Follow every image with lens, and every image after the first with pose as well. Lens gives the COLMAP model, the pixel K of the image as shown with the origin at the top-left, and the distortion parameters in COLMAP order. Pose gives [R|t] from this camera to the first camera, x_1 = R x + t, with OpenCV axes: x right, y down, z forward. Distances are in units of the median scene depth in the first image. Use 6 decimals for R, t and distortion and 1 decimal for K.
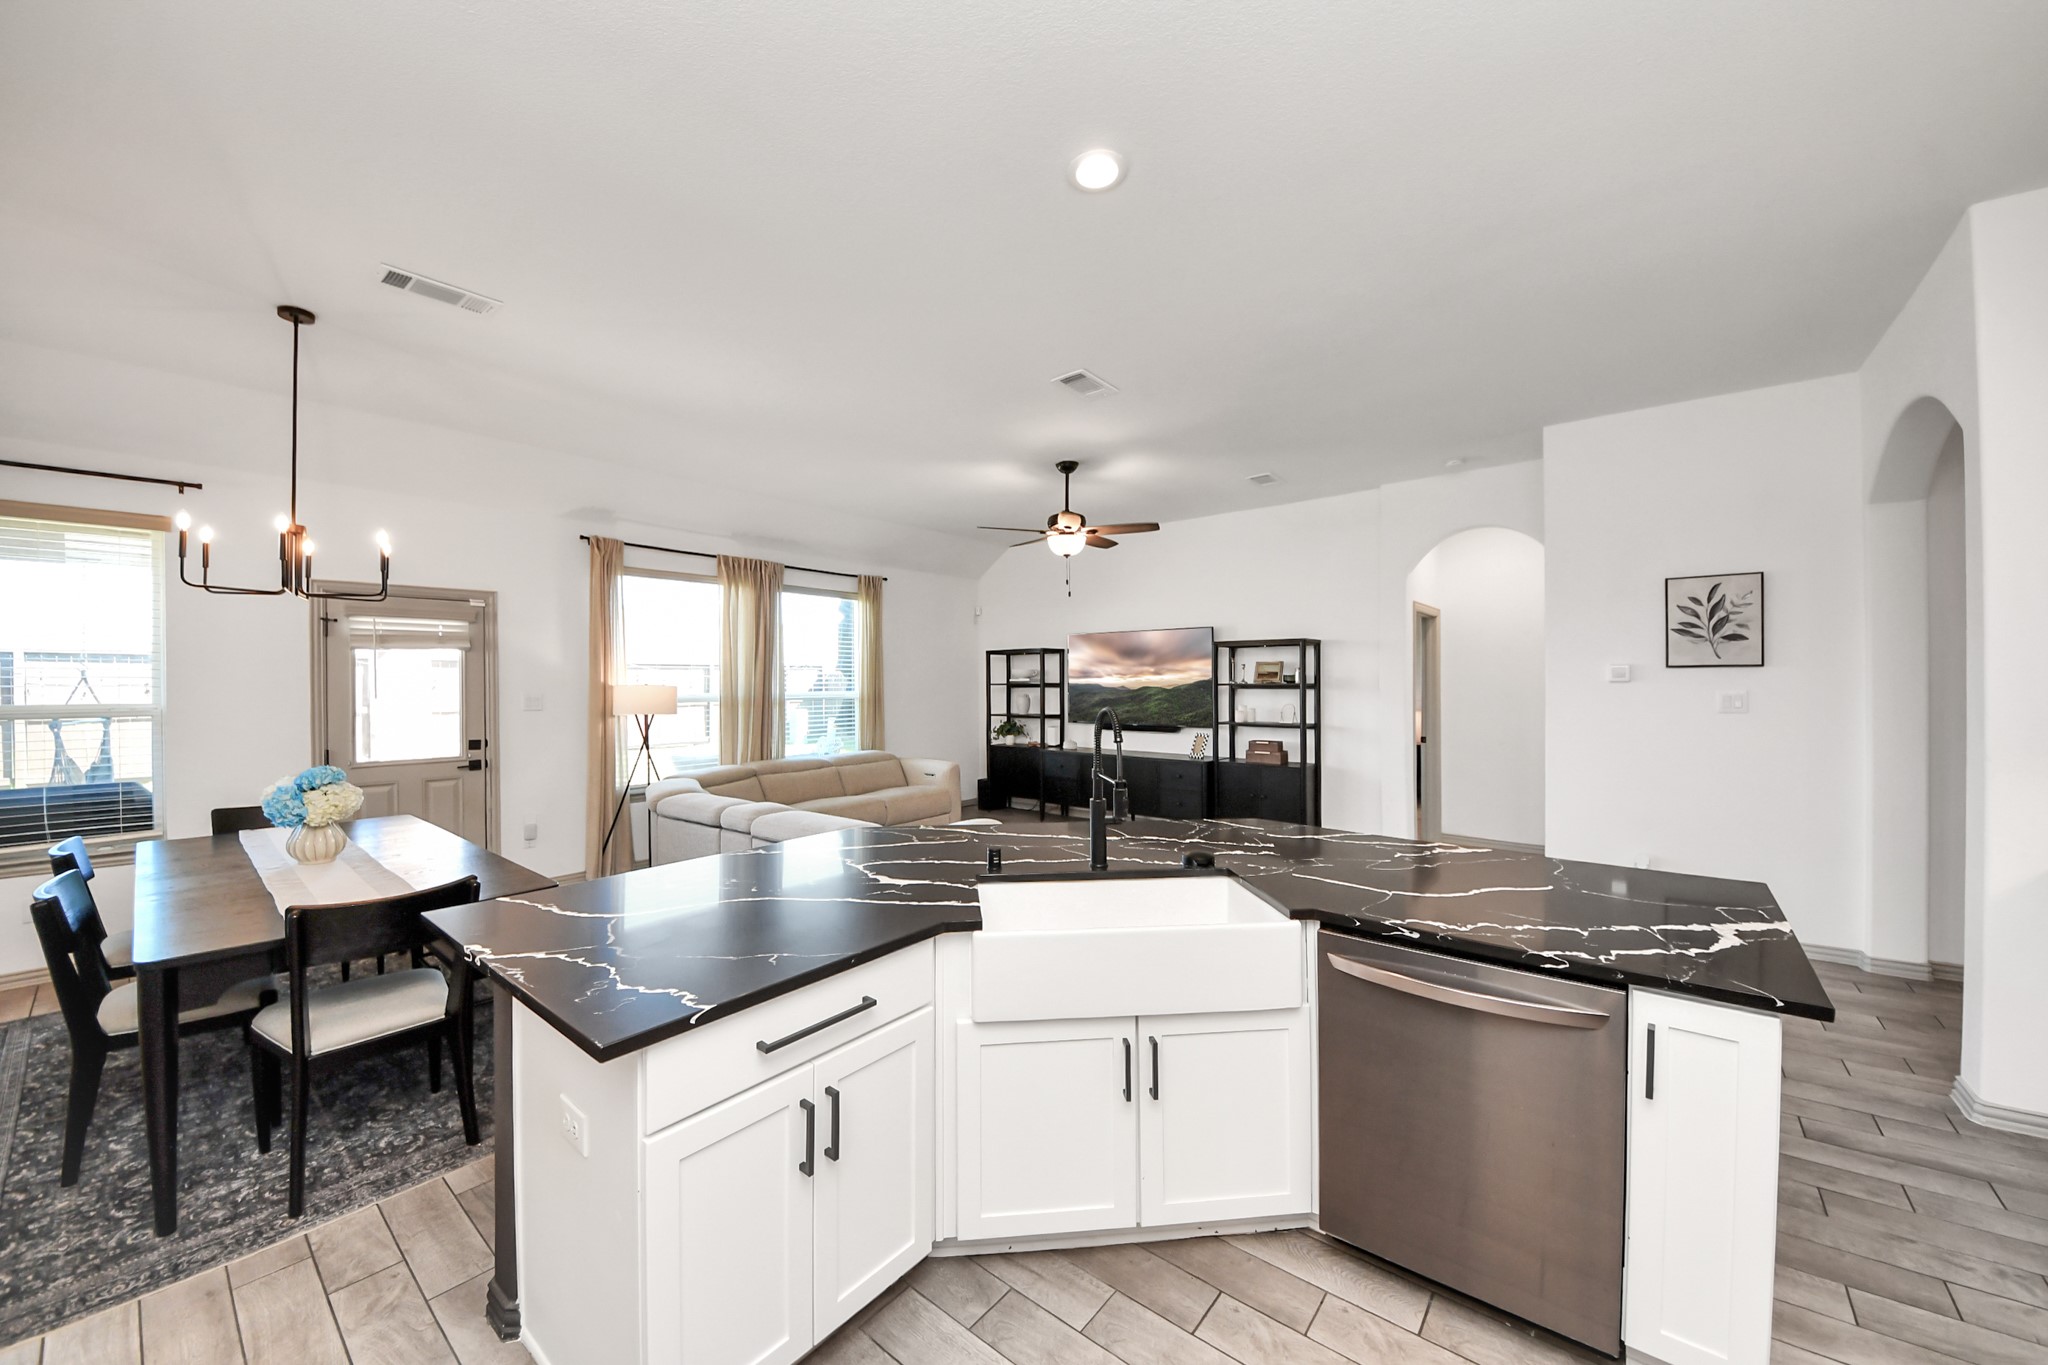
lens RADIAL K [[744.1, 0, 1014.9], [0, 744.1, 682.8], [0, 0, 1]] dist [0.007158, -0.002294]
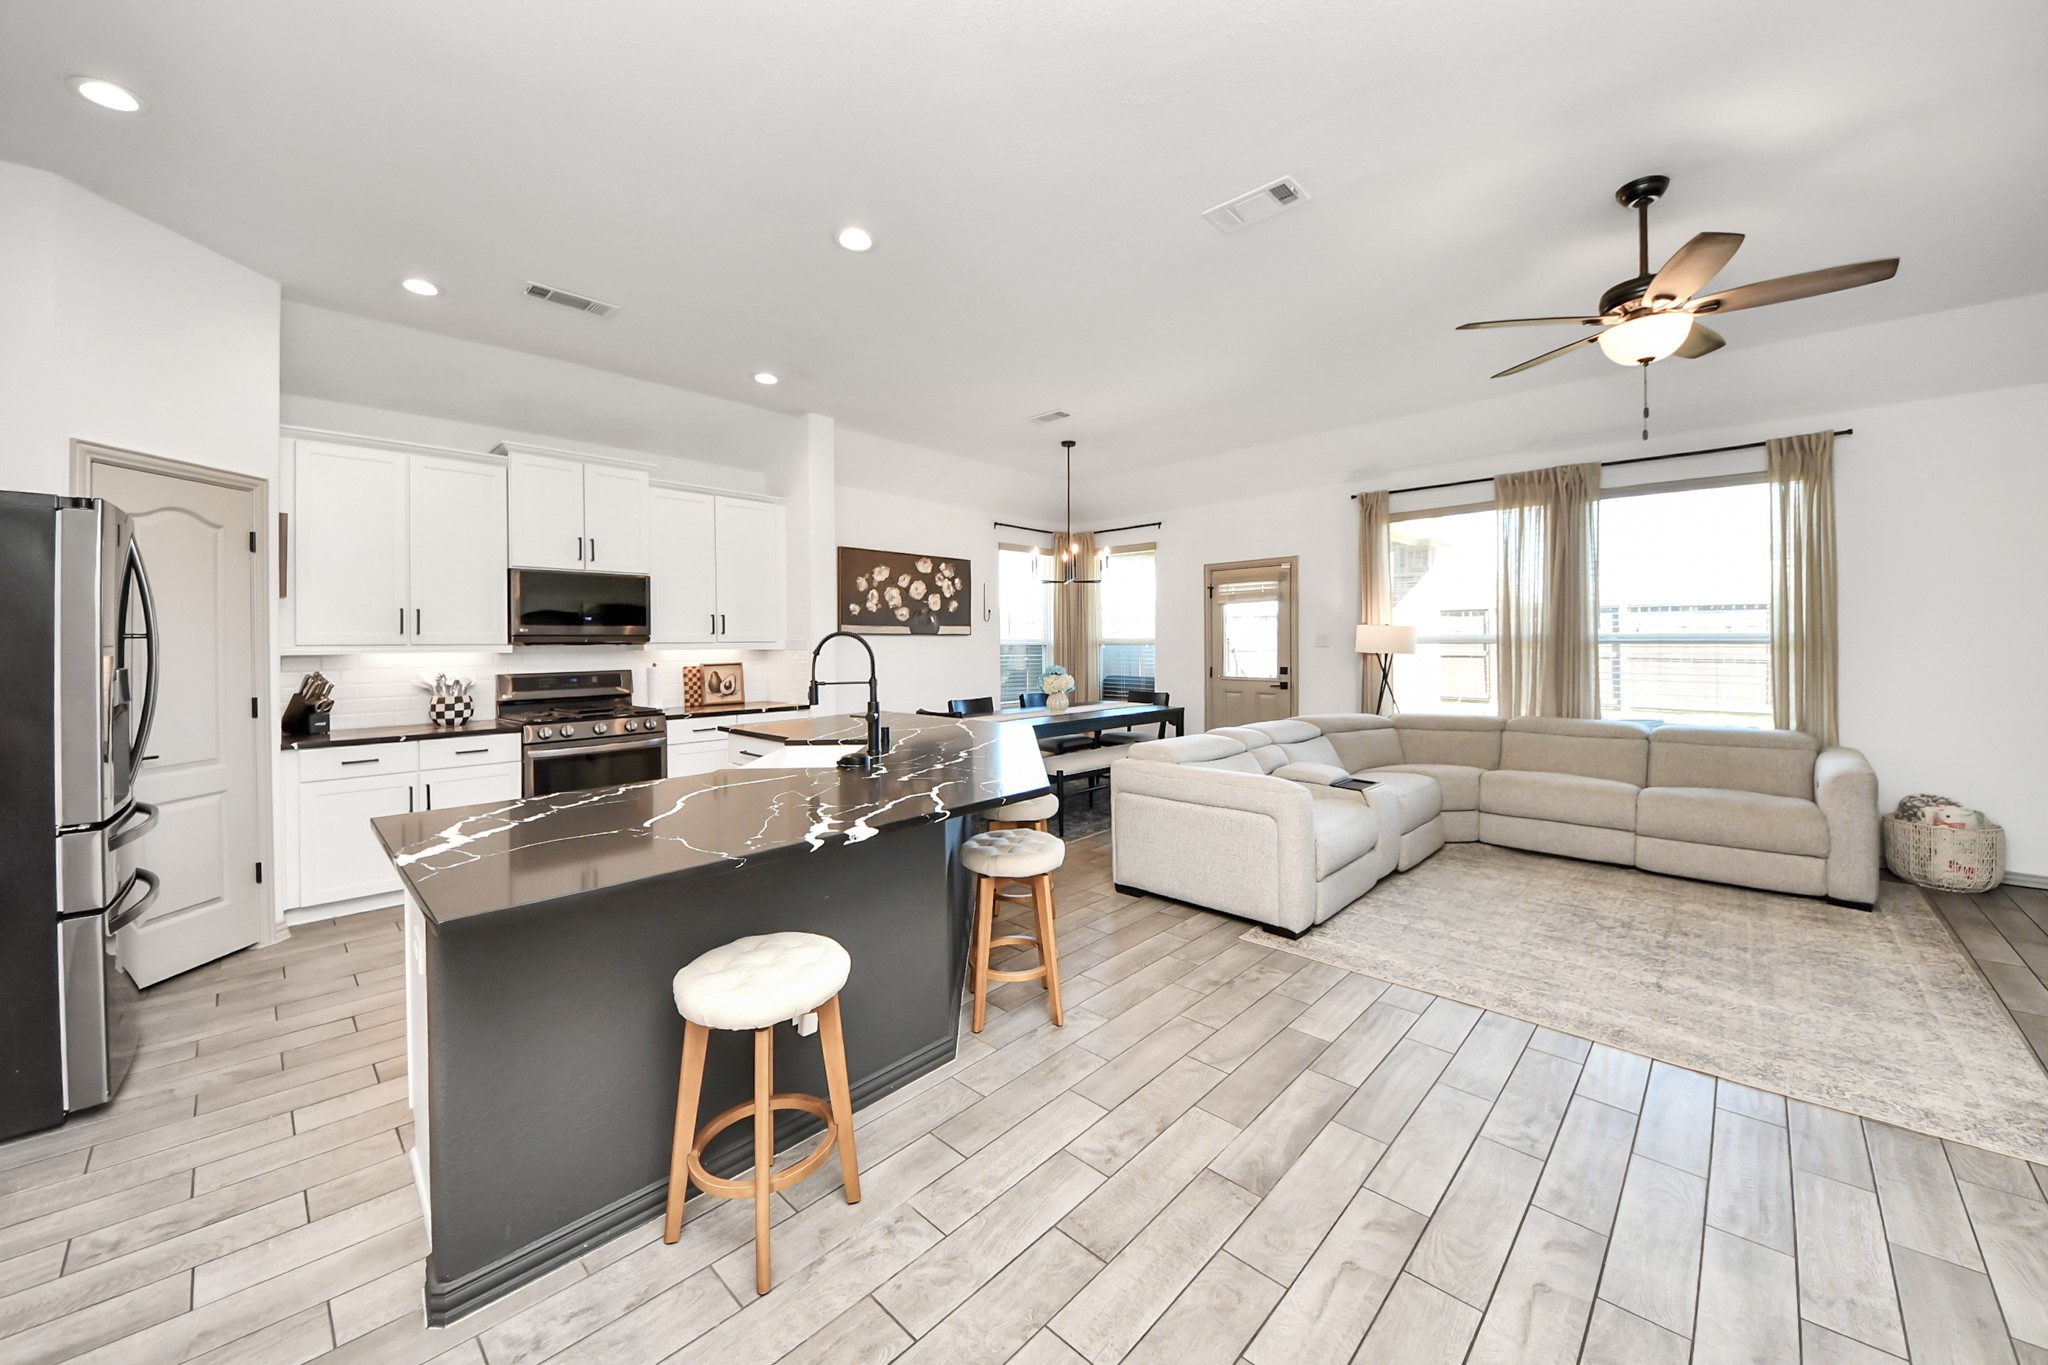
lens RADIAL K [[744.1, 0, 1032.8], [0, 744.1, 642.4], [0, 0, 1]] dist [0.007158, -0.002294]
pose [[-0.061758, 0.005328, -0.998077, 0.637995], [0.002079, 0.999984, 0.005209, 0.023346], [0.998089, -0.001753, -0.061768, 0.615379]]
